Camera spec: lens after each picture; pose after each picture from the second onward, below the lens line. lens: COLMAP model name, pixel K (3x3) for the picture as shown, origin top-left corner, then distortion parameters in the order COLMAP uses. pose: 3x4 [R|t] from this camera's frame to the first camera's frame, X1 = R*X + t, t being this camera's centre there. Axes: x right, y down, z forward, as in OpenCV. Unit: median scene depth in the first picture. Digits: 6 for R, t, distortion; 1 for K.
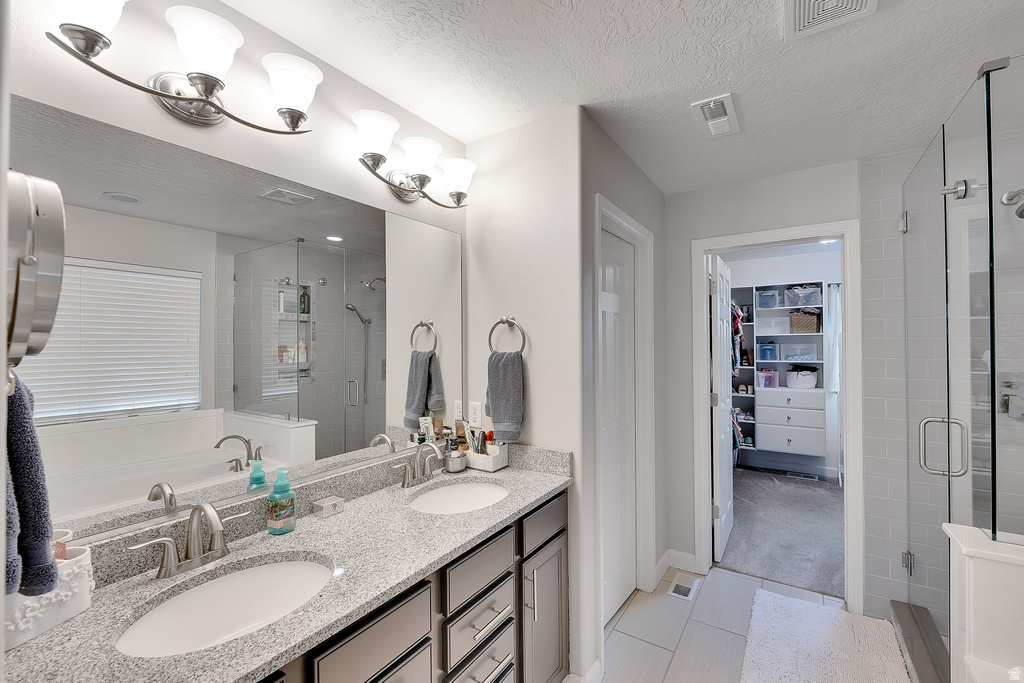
lens RADIAL K [[426.6, 0, 513.7], [0, 426.6, 341.5], [0, 0, 1]] dist [-0.010211, -0.000880]
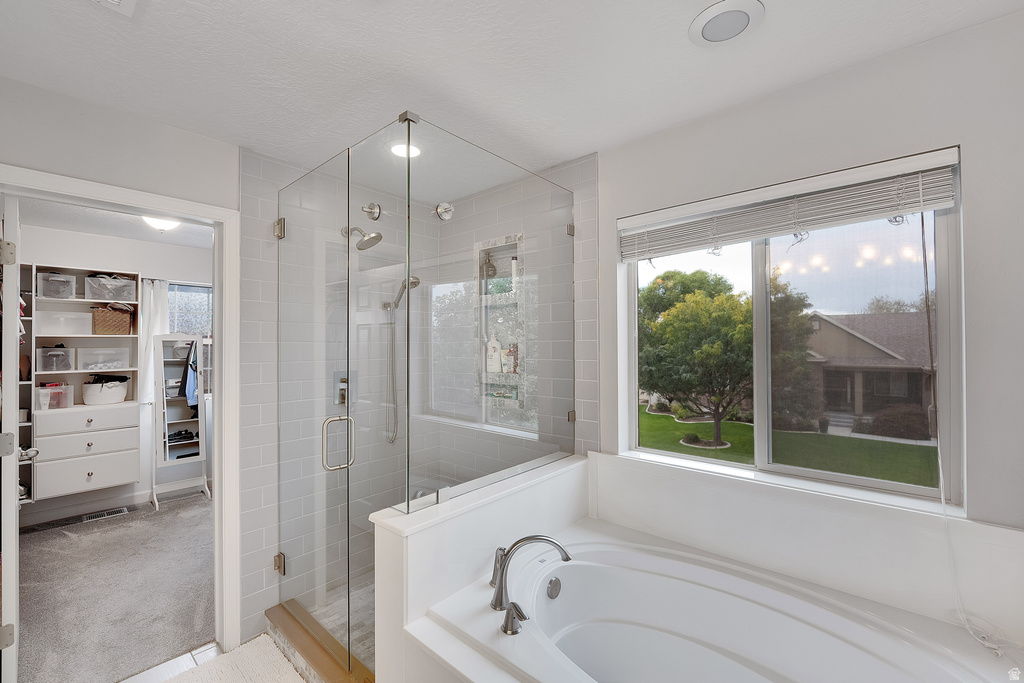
lens RADIAL K [[426.6, 0, 509.6], [0, 426.6, 340.8], [0, 0, 1]] dist [-0.010211, -0.000880]
pose [[0.135328, 0.014317, 0.990697, -0.003968], [-0.004274, 0.999895, -0.013866, 0.000006], [-0.990792, -0.002358, 0.135375, 0.148531]]
